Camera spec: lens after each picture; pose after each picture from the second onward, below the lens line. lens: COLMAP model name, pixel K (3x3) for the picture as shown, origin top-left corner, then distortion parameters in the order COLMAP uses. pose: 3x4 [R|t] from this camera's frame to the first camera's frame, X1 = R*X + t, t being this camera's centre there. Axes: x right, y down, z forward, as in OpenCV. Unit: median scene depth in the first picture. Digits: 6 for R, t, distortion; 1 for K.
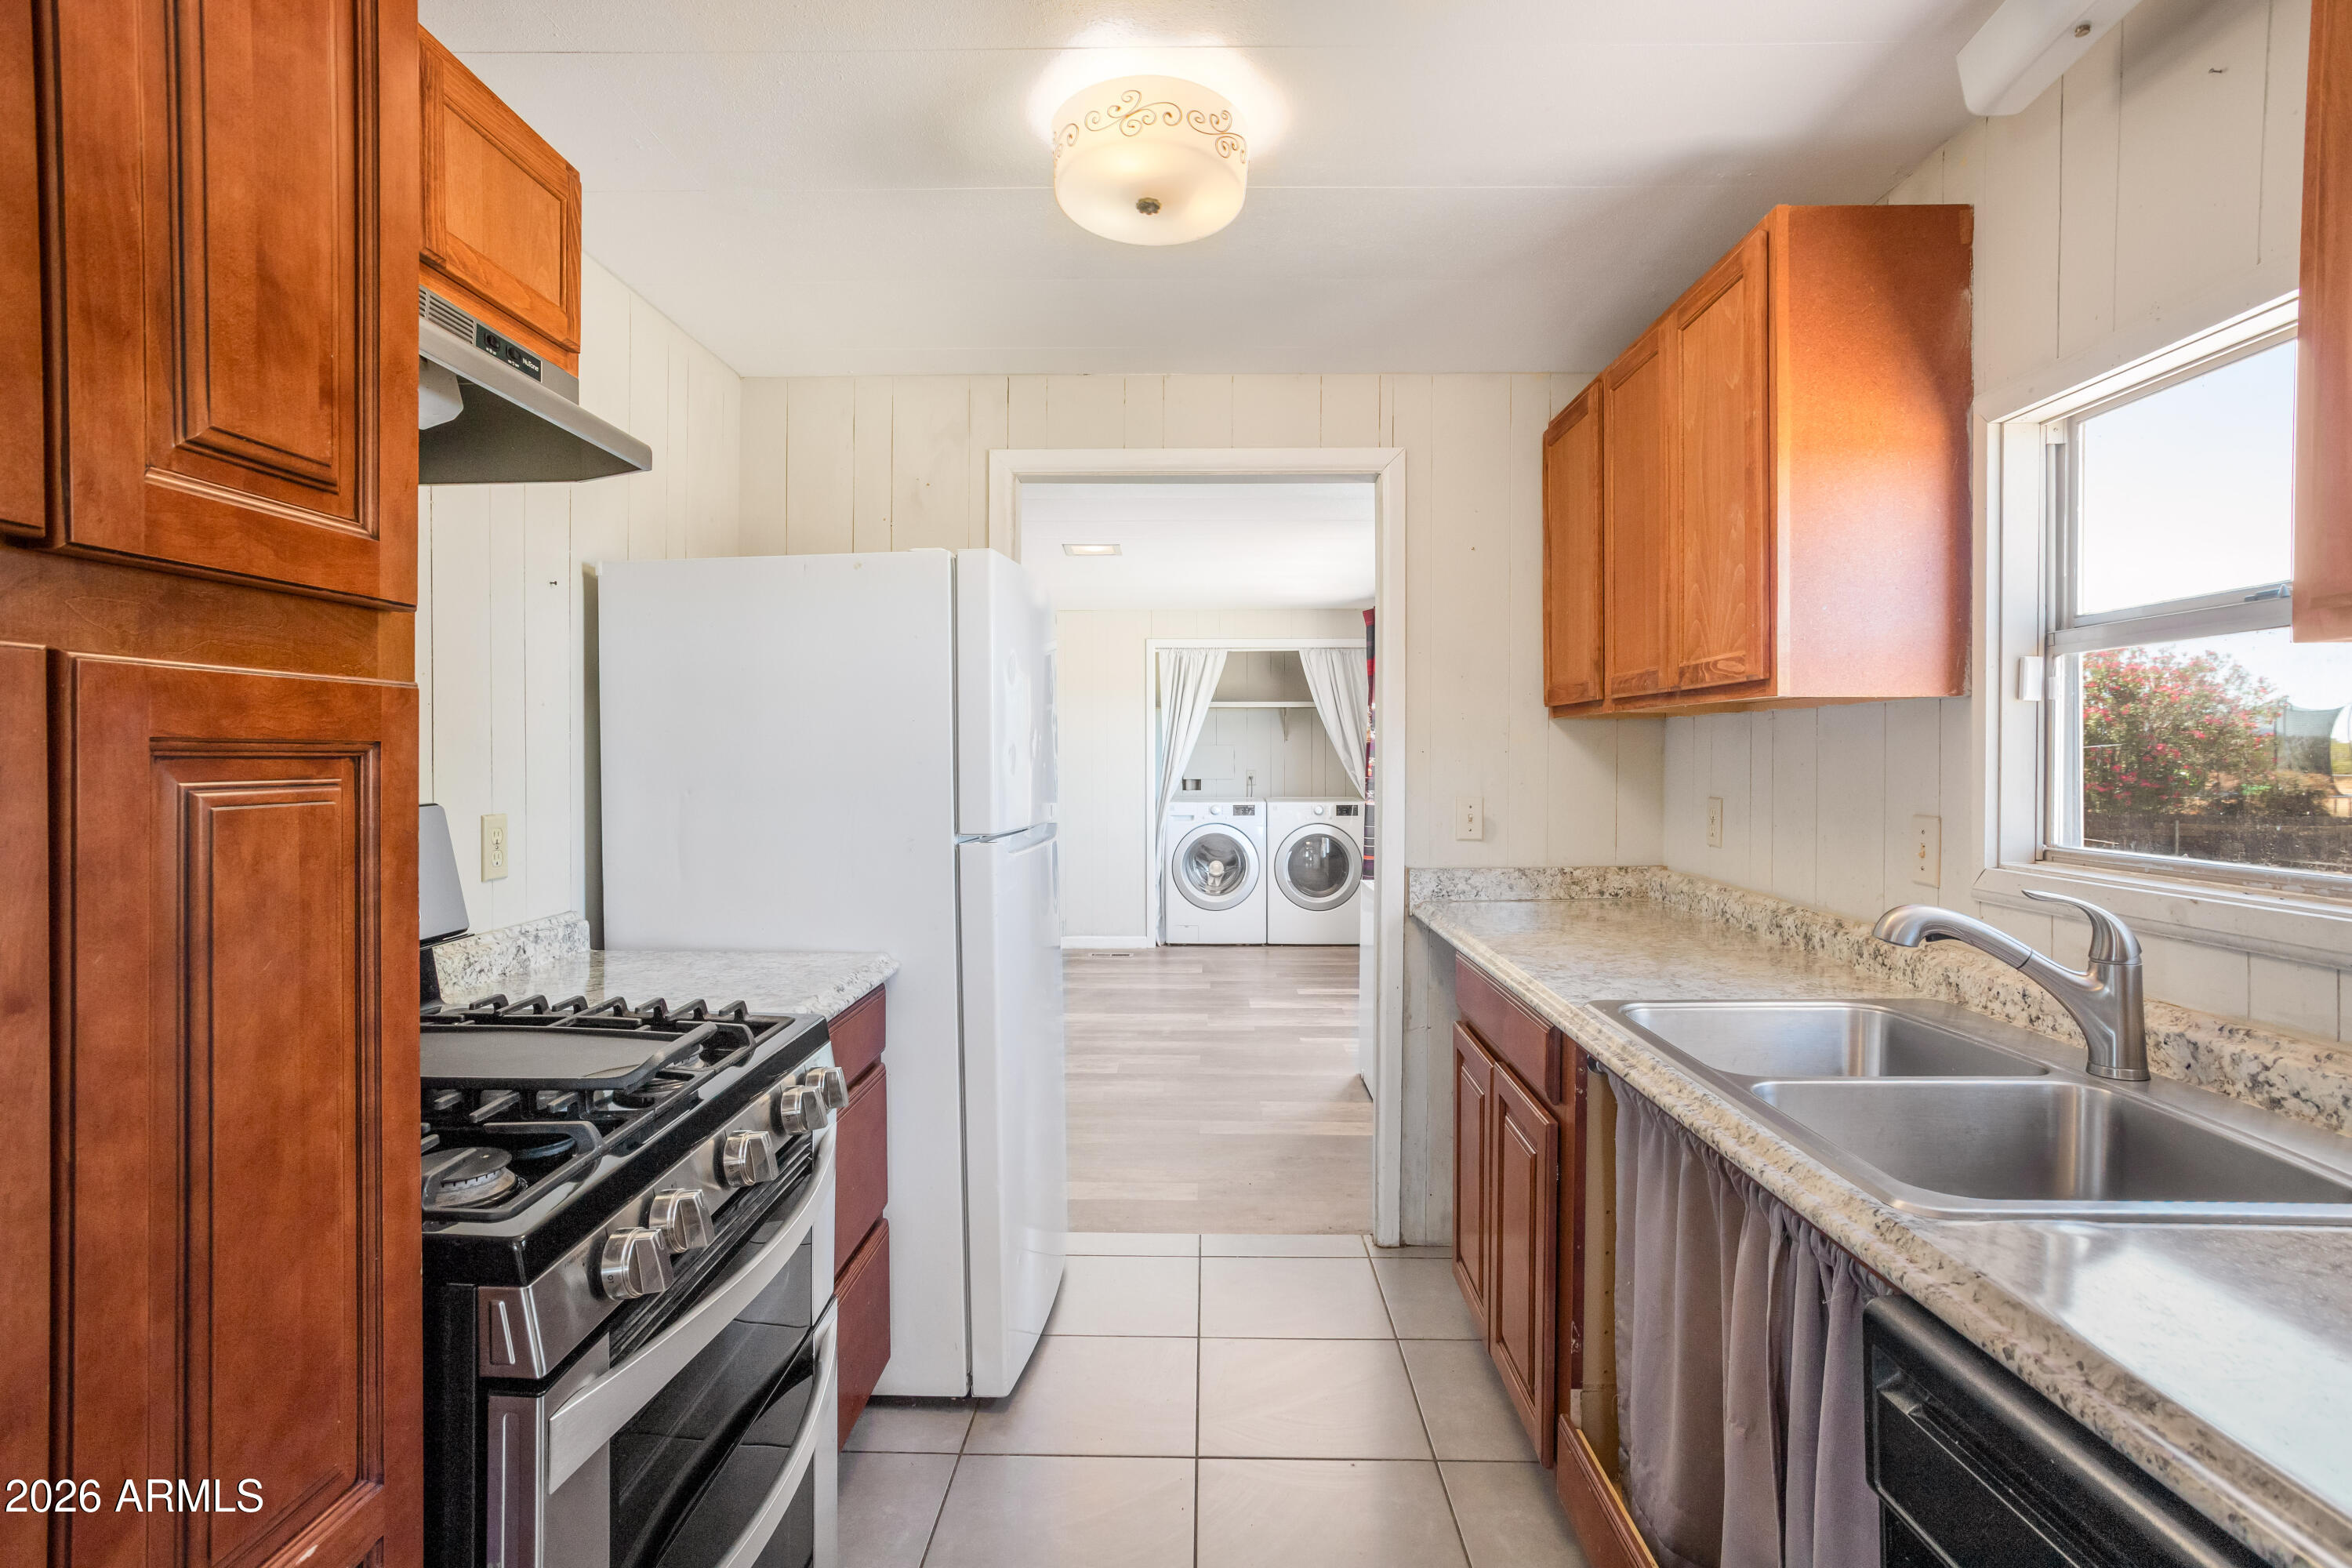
lens RADIAL K [[1170.4, 0, 1182.6], [0, 1170.4, 769.5], [0, 0, 1]] dist [-0.040397, 0.037315]
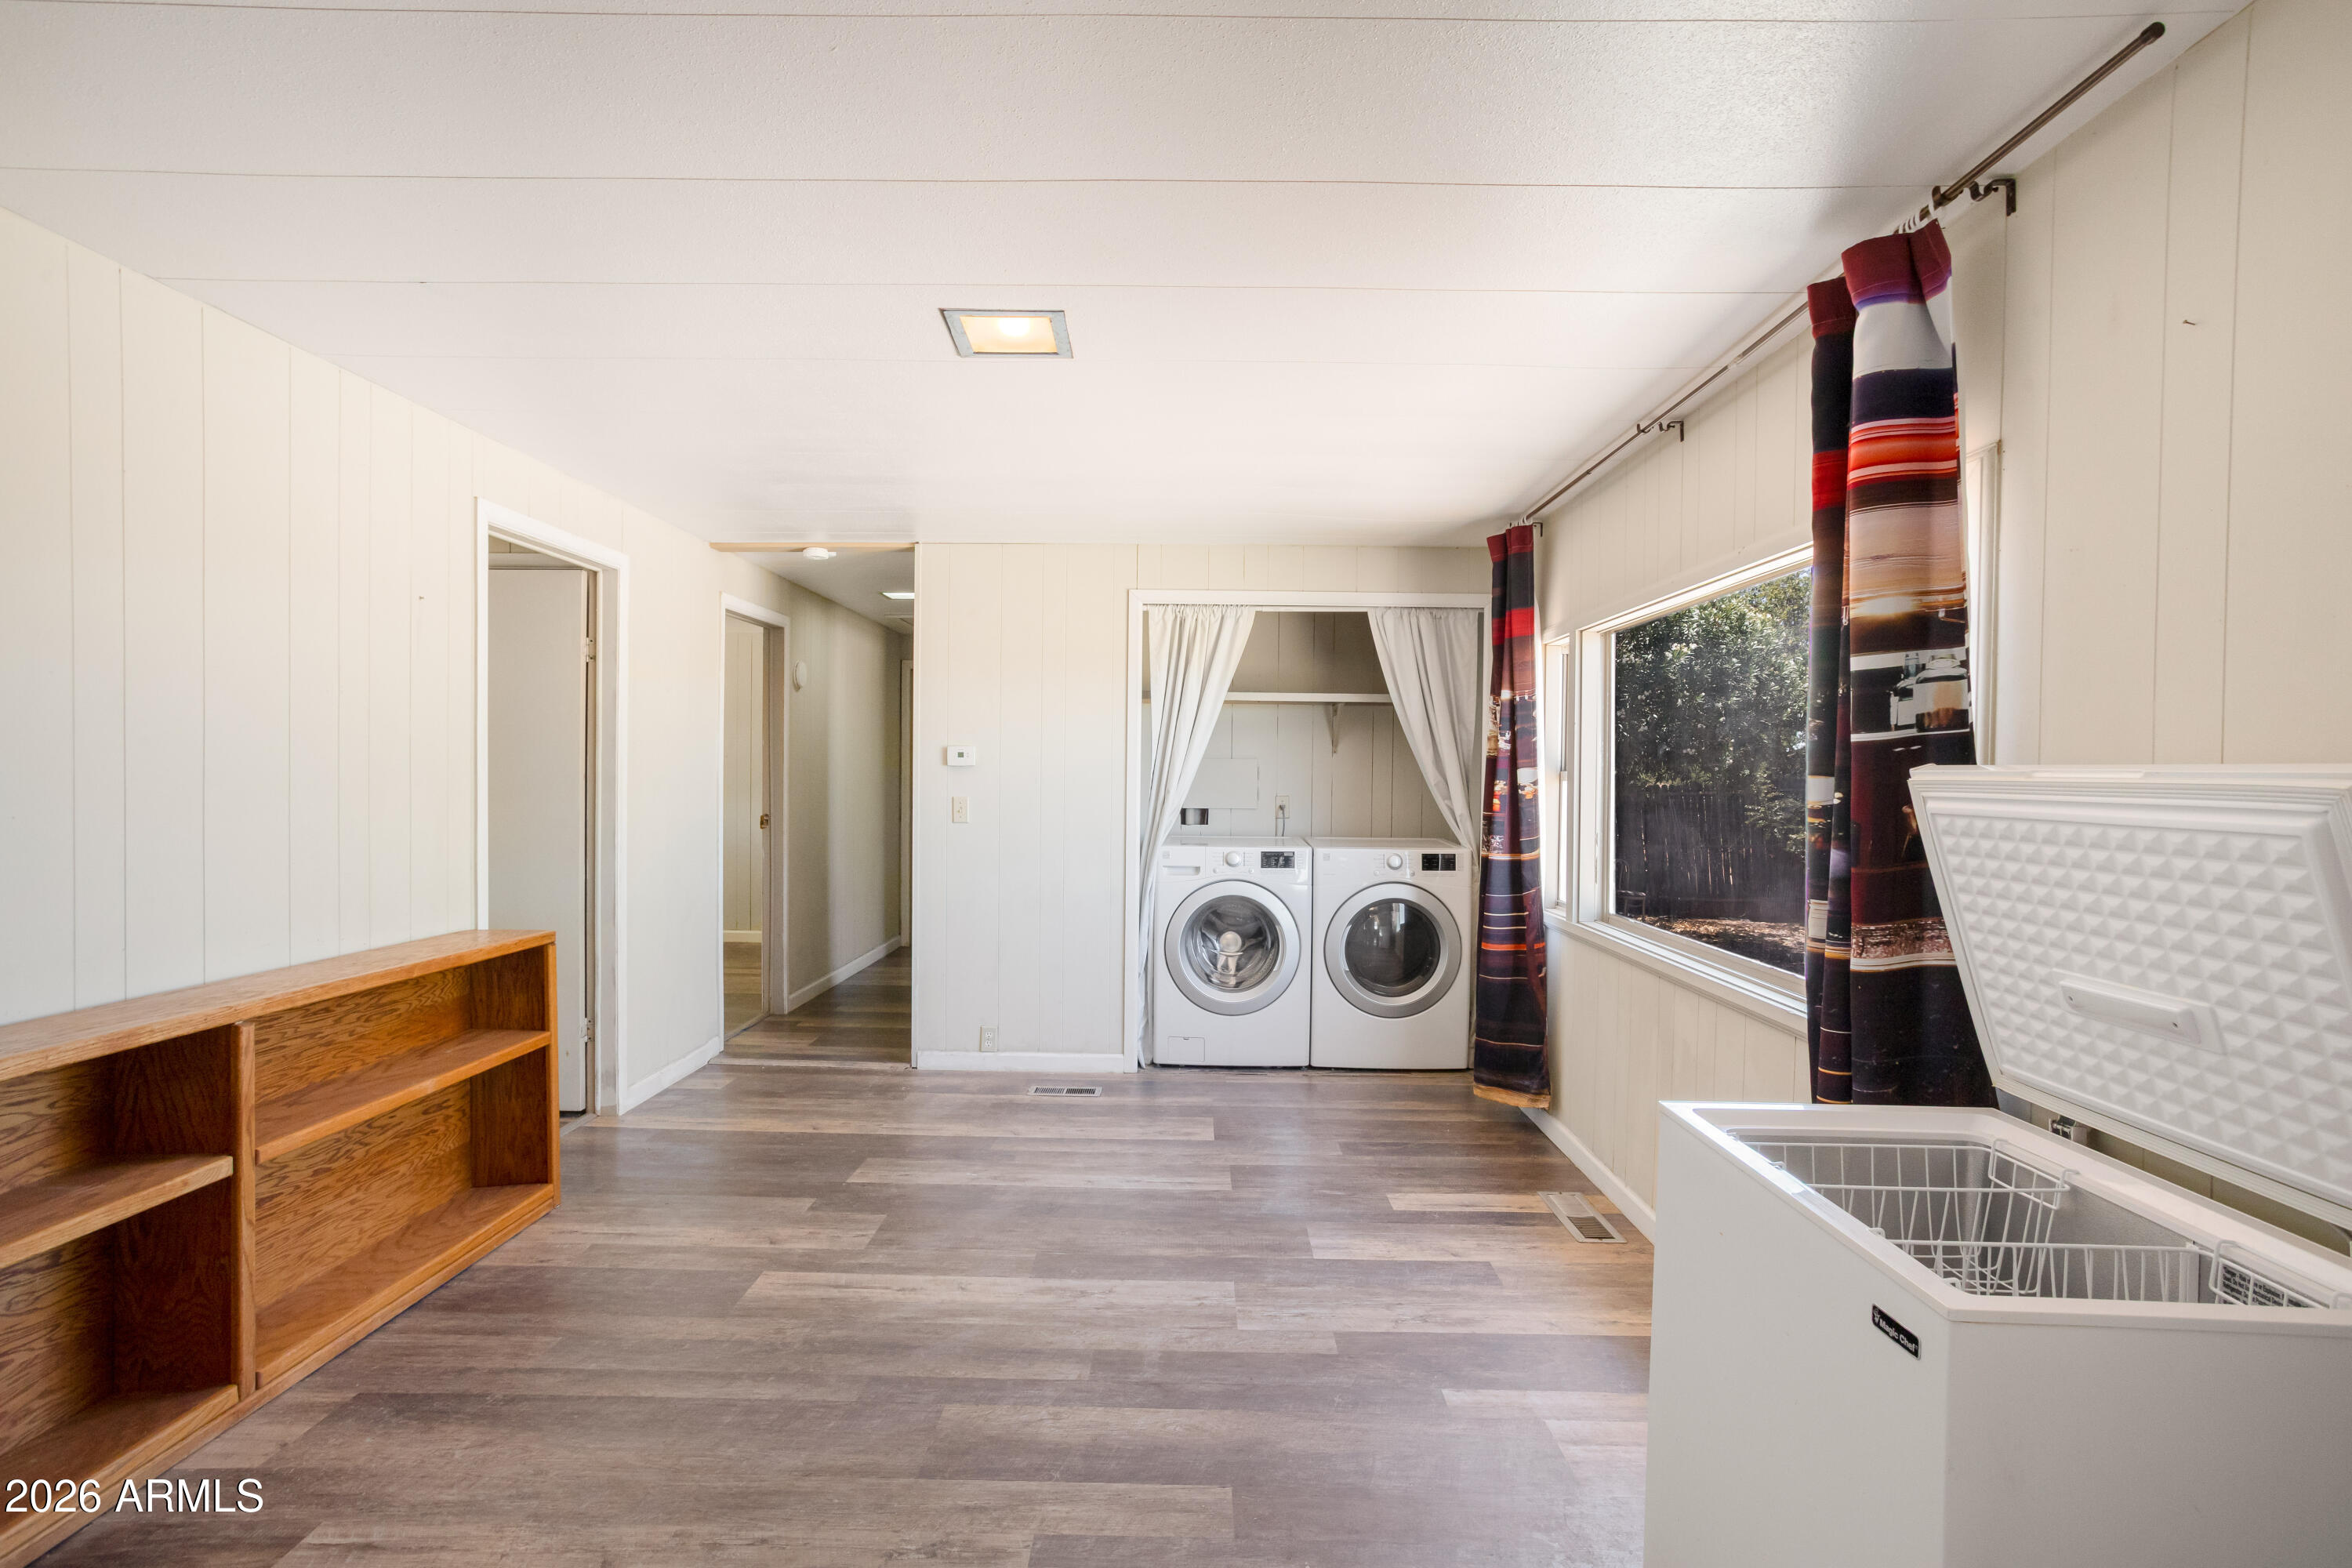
lens RADIAL K [[1118.3, 0, 1193.1], [0, 1118.3, 789.8], [0, 0, 1]] dist [-0.042348, -0.000039]
pose [[0.999701, 0.013157, 0.020605, -0.022140], [-0.013227, 0.999907, 0.003276, -0.015215], [-0.020560, -0.003547, 0.999782, 1.193223]]
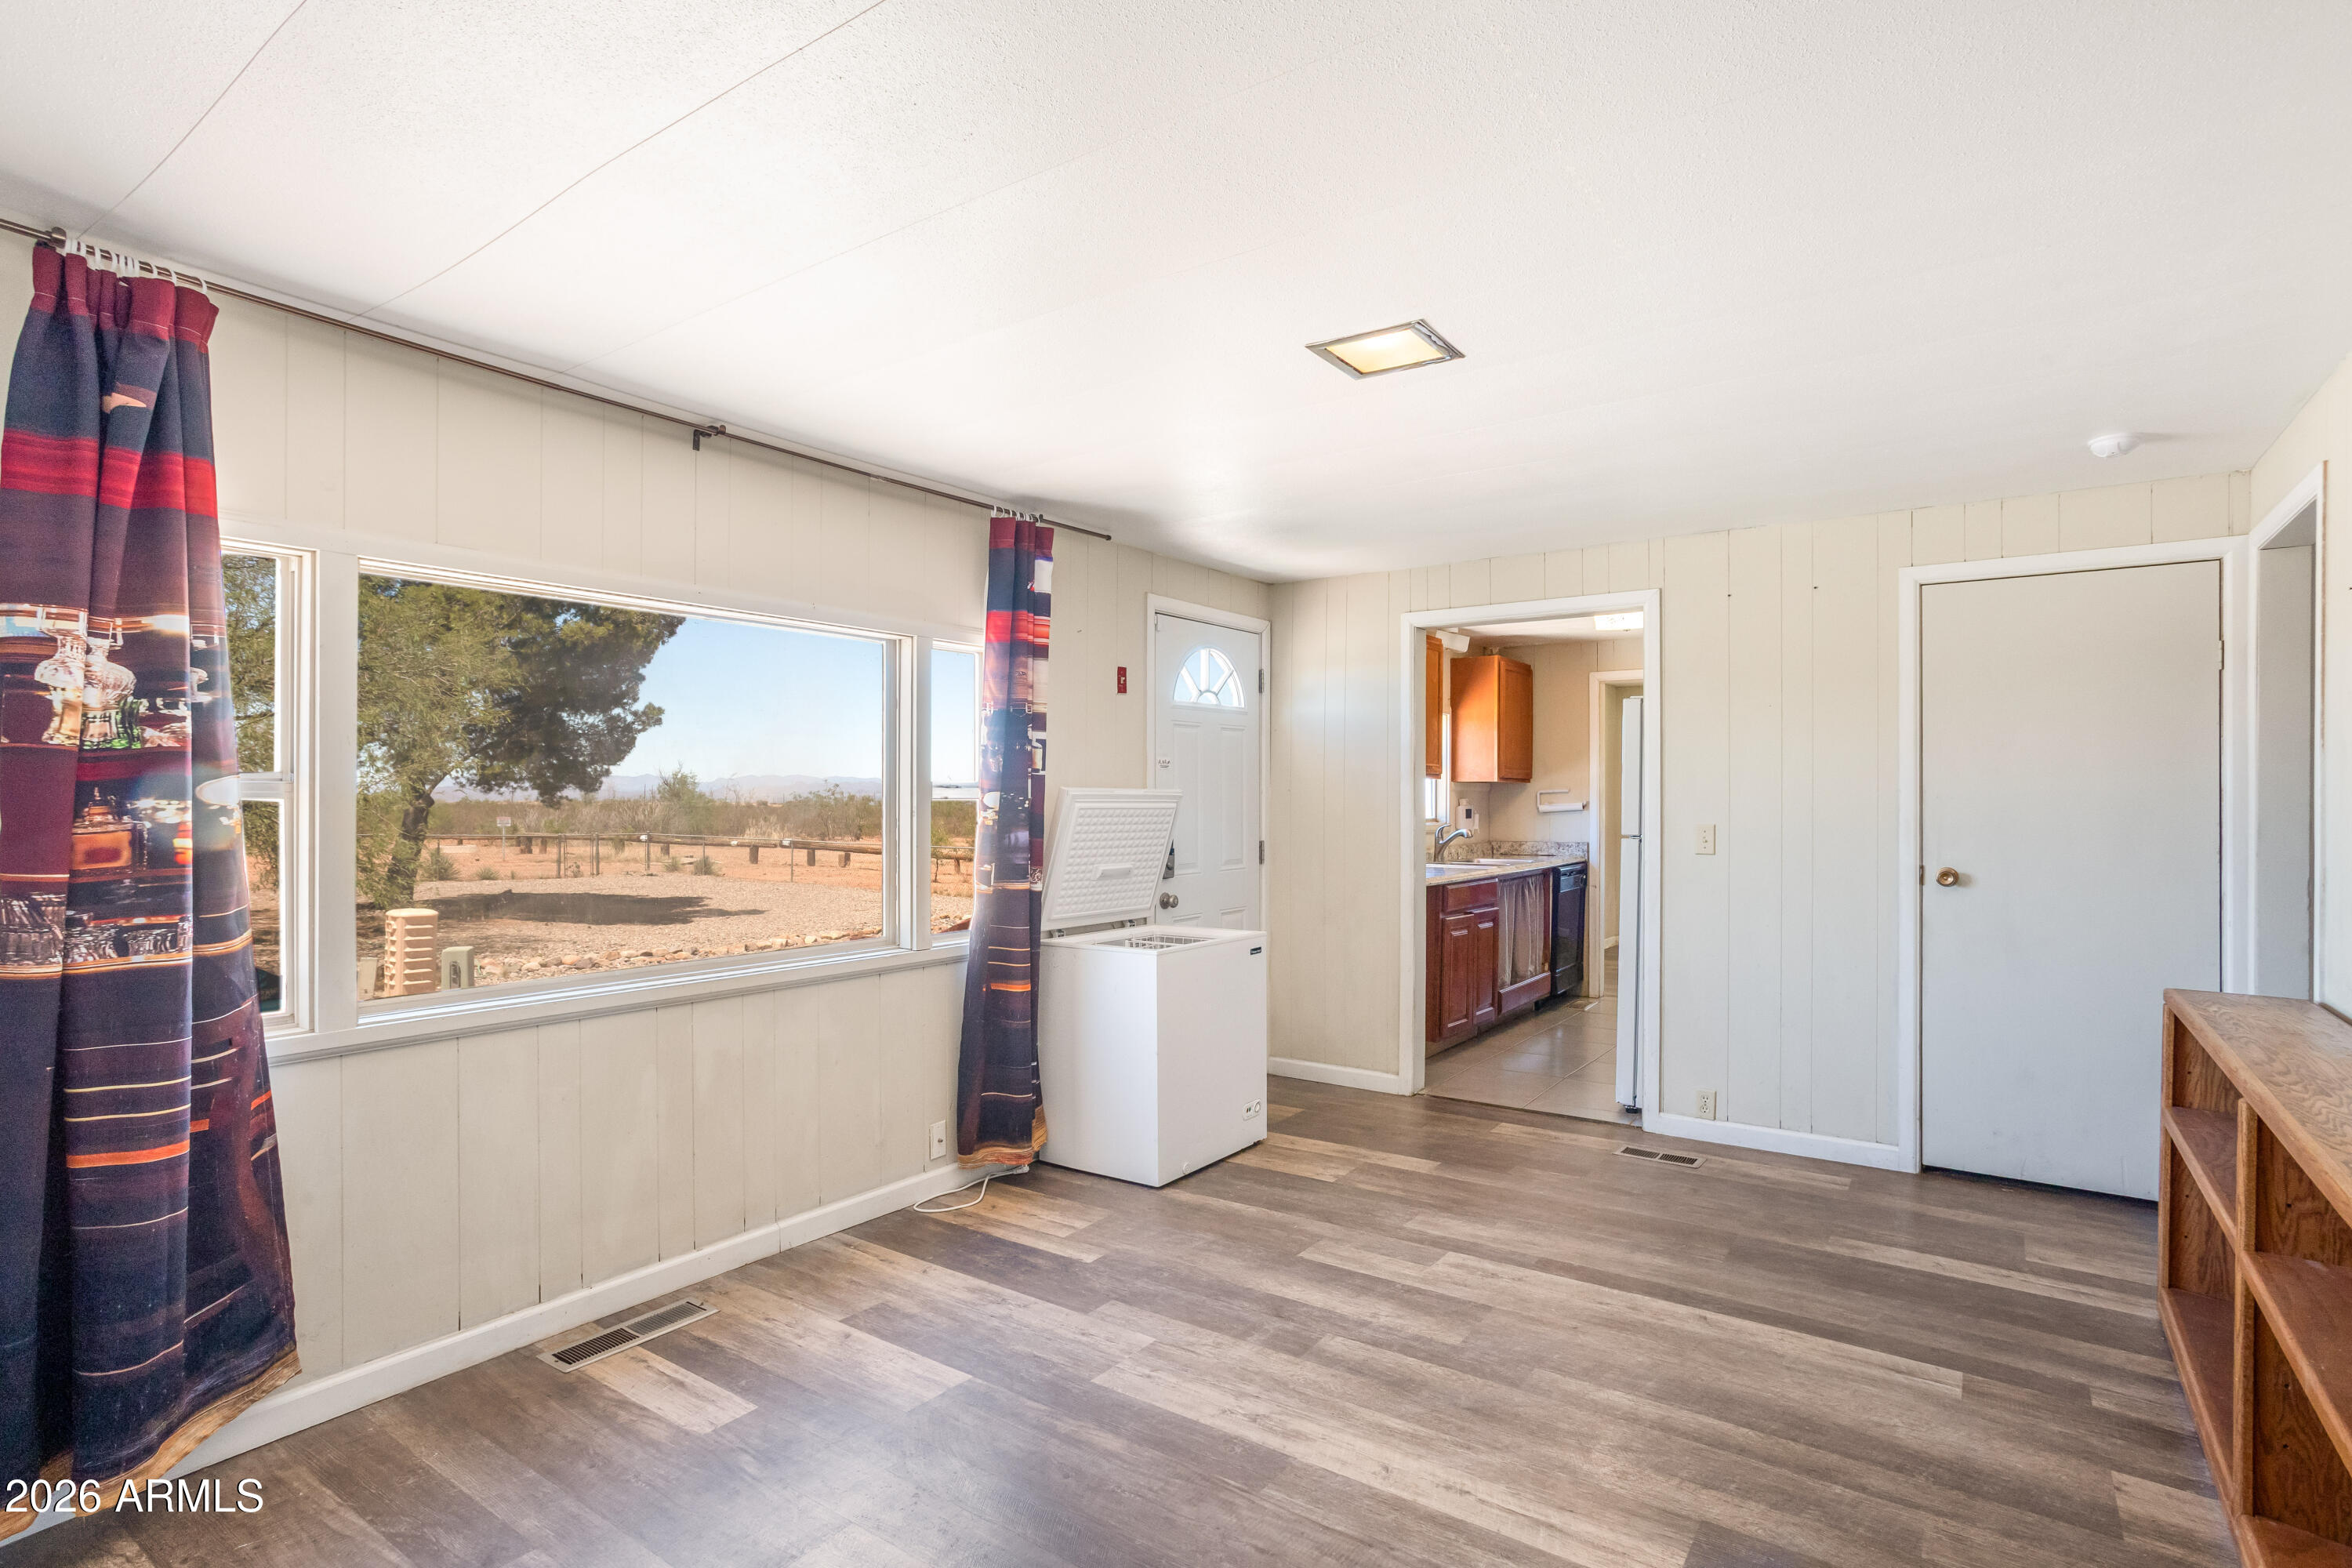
lens RADIAL K [[1185.8, 0, 1151.1], [0, 1185.8, 788.9], [0, 0, 1]] dist [-0.042318, 0.038369]
pose [[-0.816028, 0.000066, 0.578013, -0.570600], [0.003607, 0.999981, 0.004979, -0.038978], [-0.578001, 0.006148, -0.816013, 3.048117]]
